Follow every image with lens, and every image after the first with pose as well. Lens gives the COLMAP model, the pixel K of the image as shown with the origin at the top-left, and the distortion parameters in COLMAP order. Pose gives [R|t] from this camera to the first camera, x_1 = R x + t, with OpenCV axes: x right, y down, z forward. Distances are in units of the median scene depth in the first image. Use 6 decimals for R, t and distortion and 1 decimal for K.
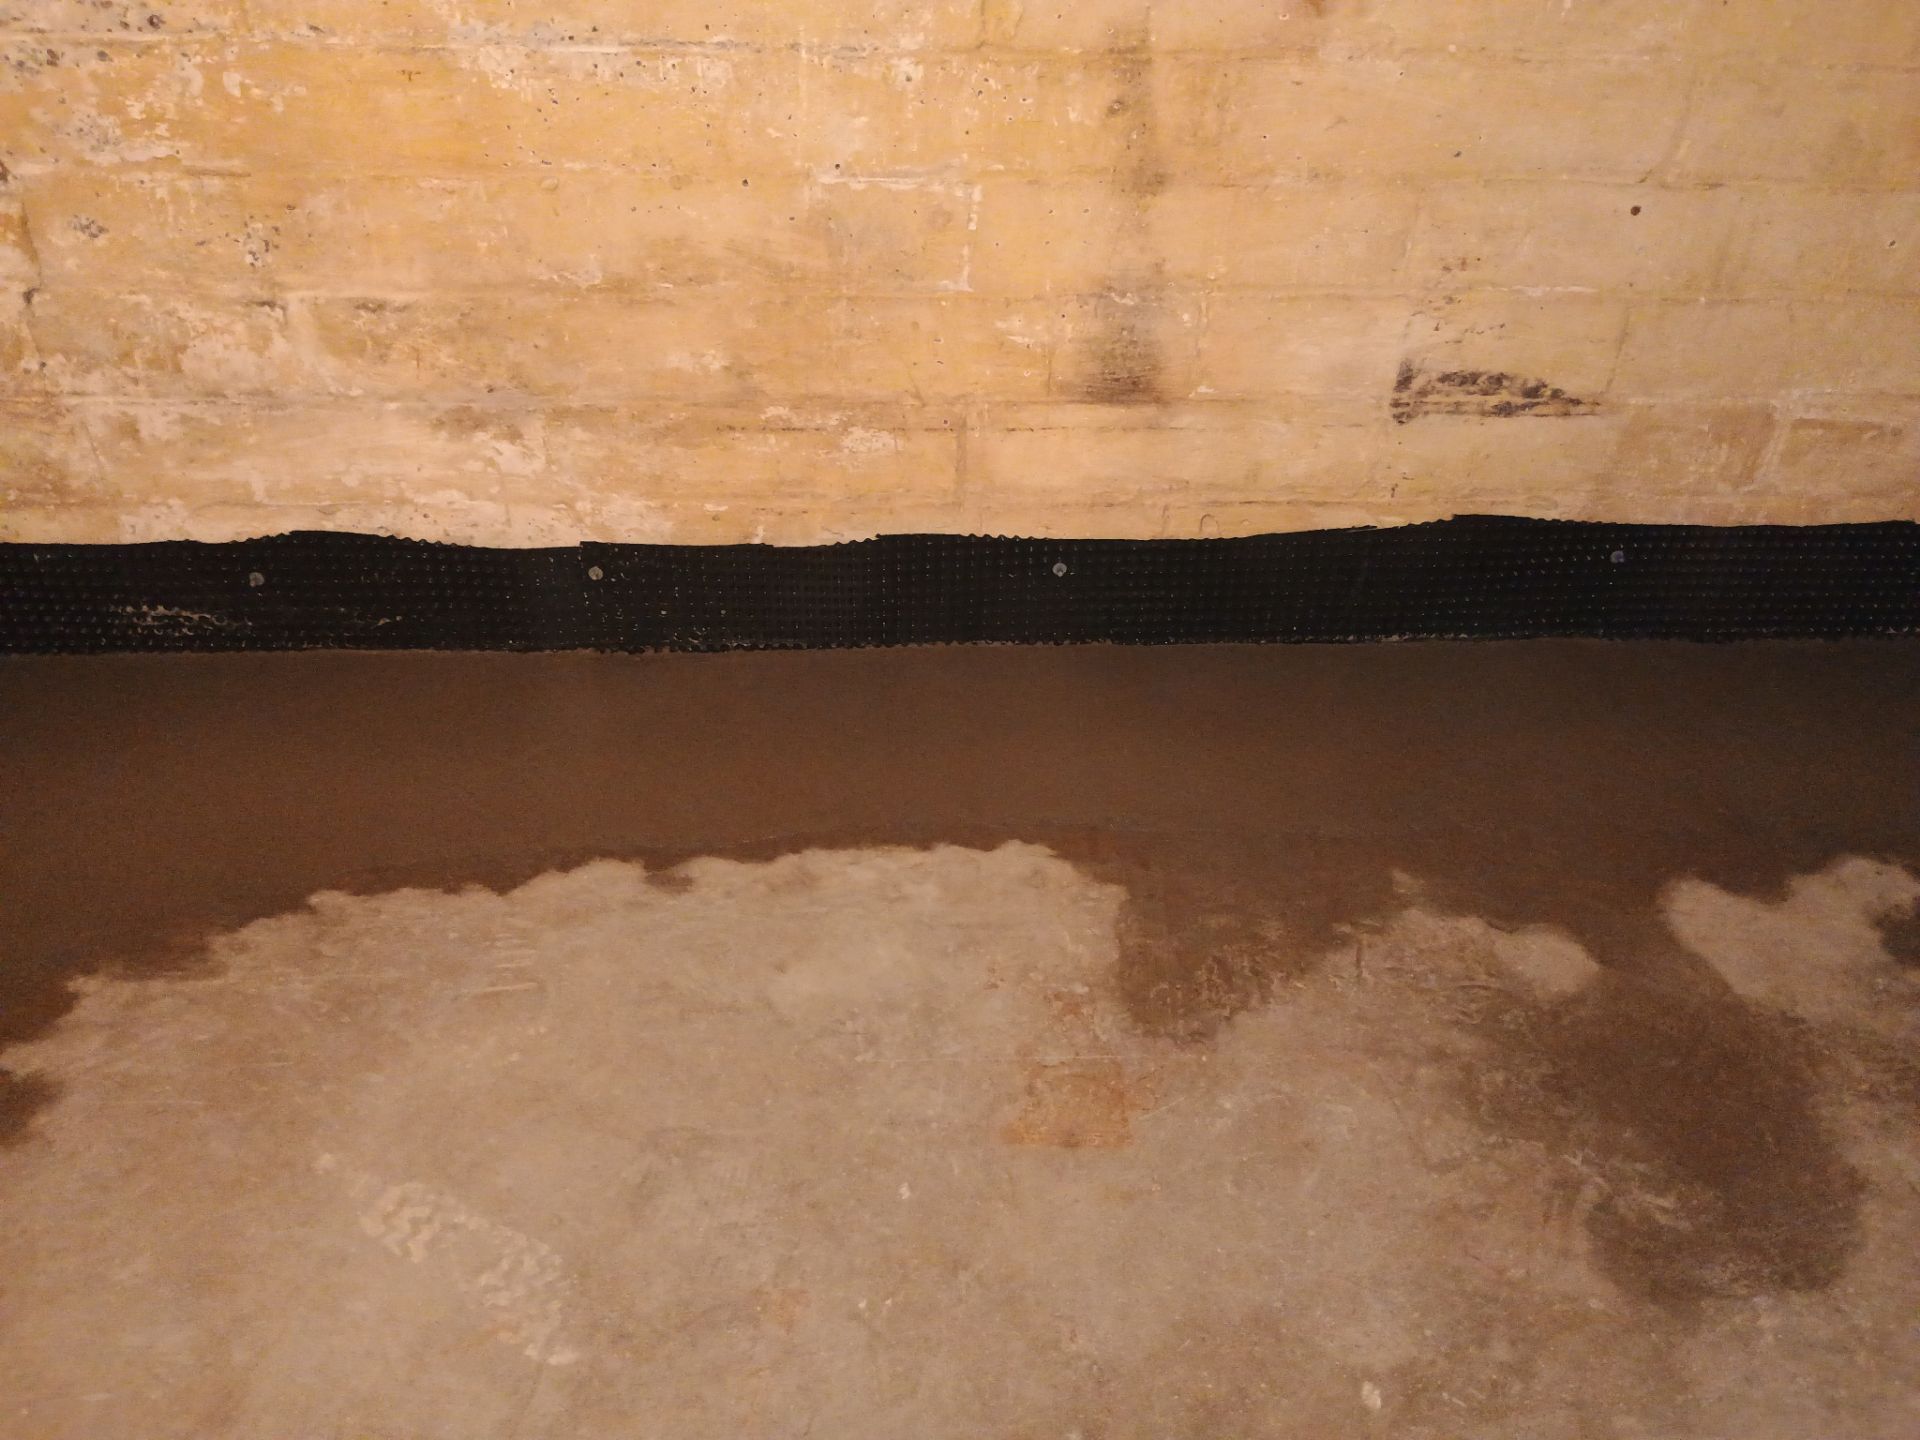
lens RADIAL K [[1660.1, 0, 968.3], [0, 1660.1, 732.1], [0, 0, 1]] dist [0.071877, -0.098197]
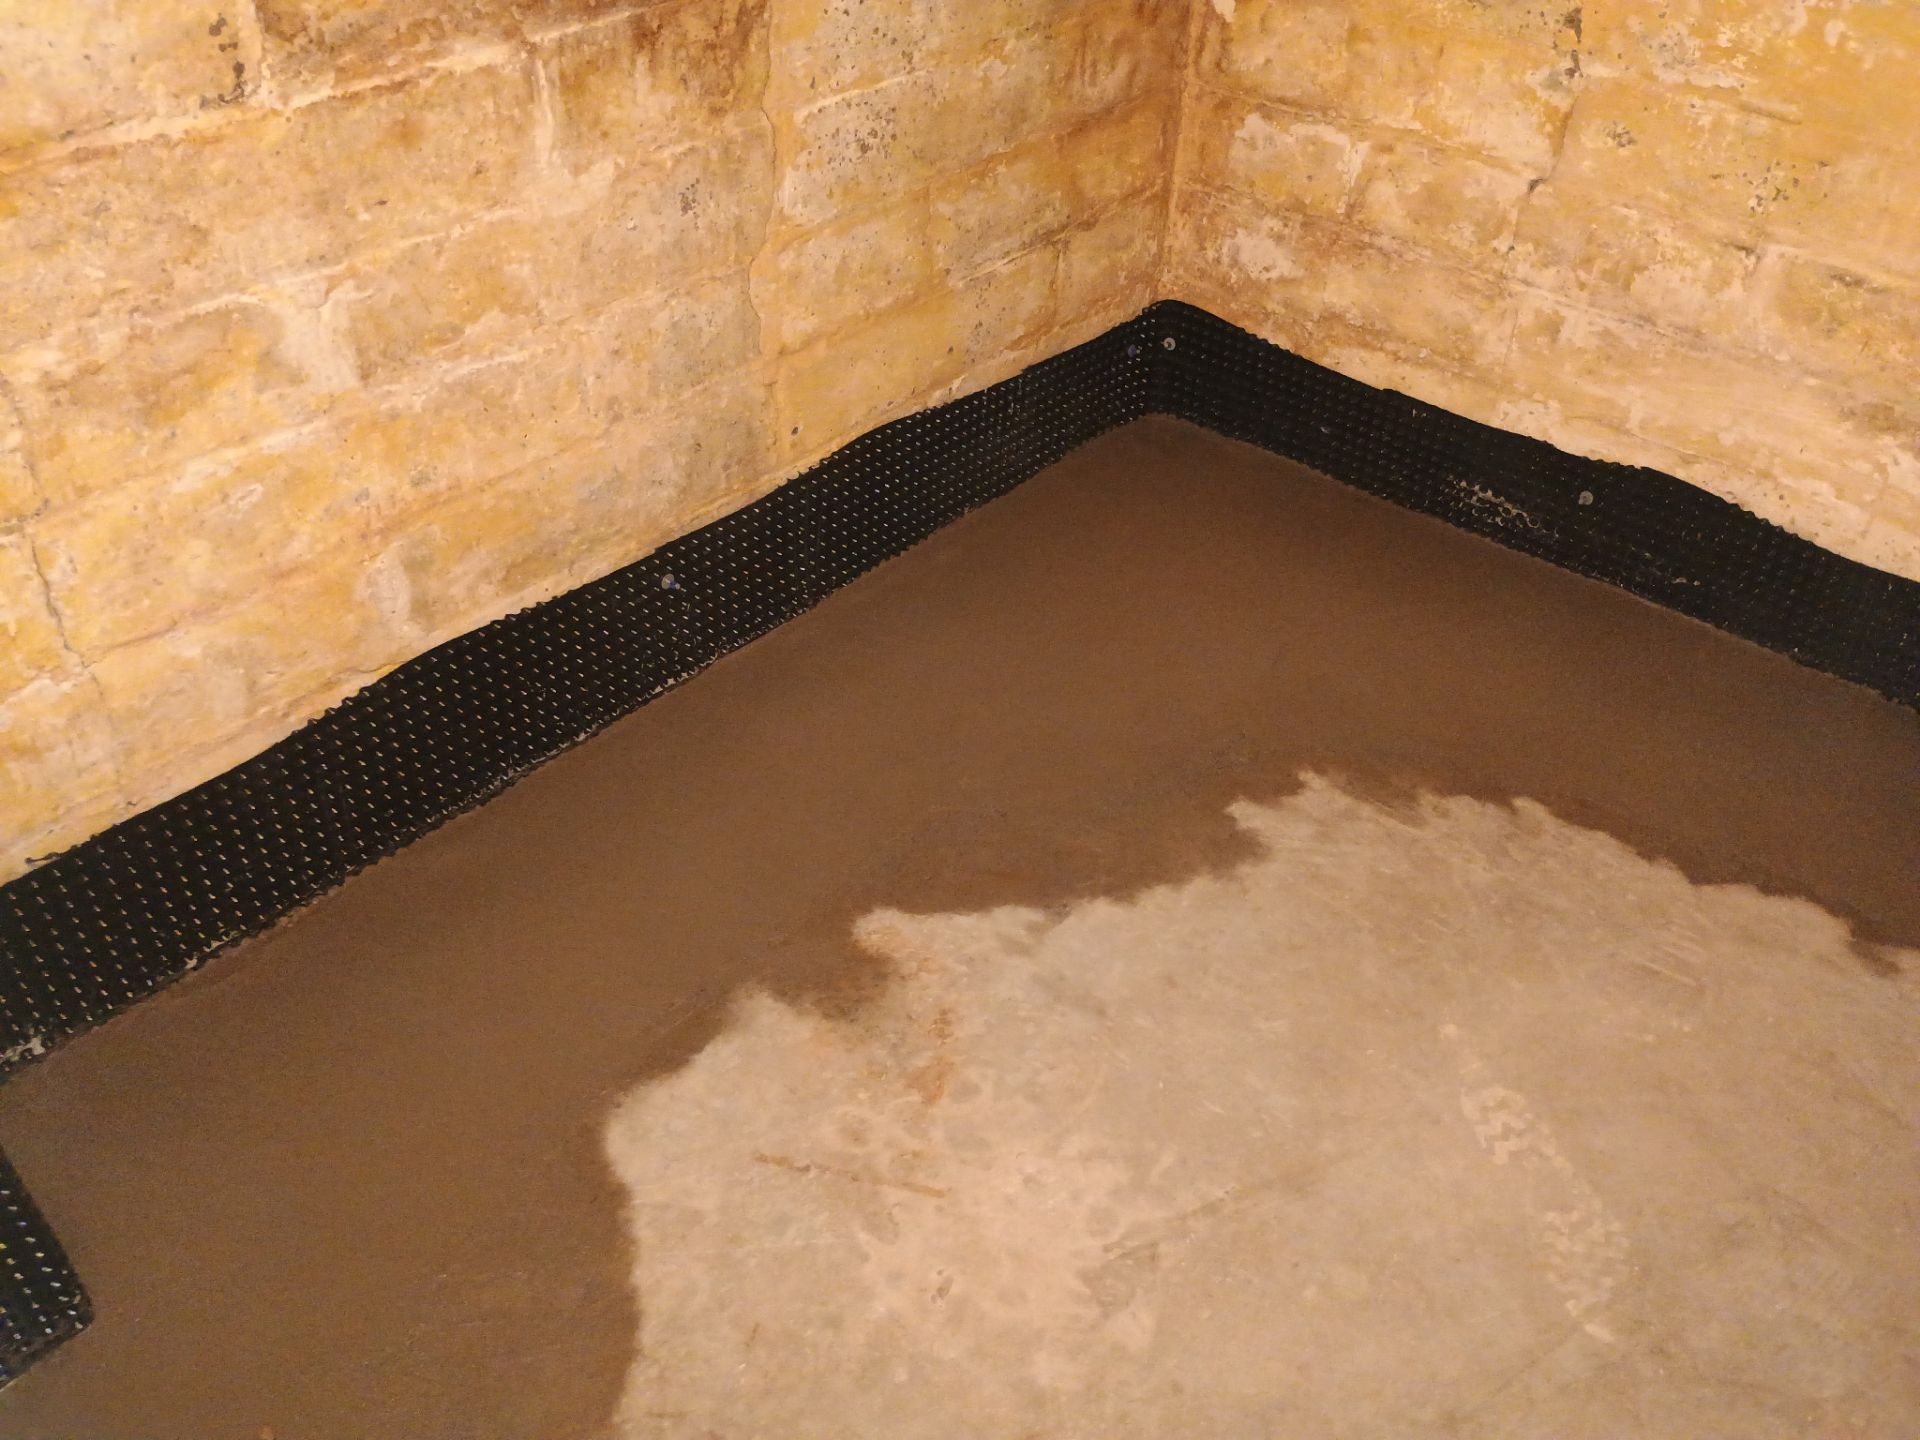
lens RADIAL K [[1660.1, 0, 964.0], [0, 1660.1, 726.8], [0, 0, 1]] dist [0.071877, -0.098197]
pose [[0.724773, 0.423469, -0.543487, -0.093337], [-0.410955, 0.898841, 0.152318, 0.040171], [0.553010, 0.112952, 0.825483, -0.052139]]
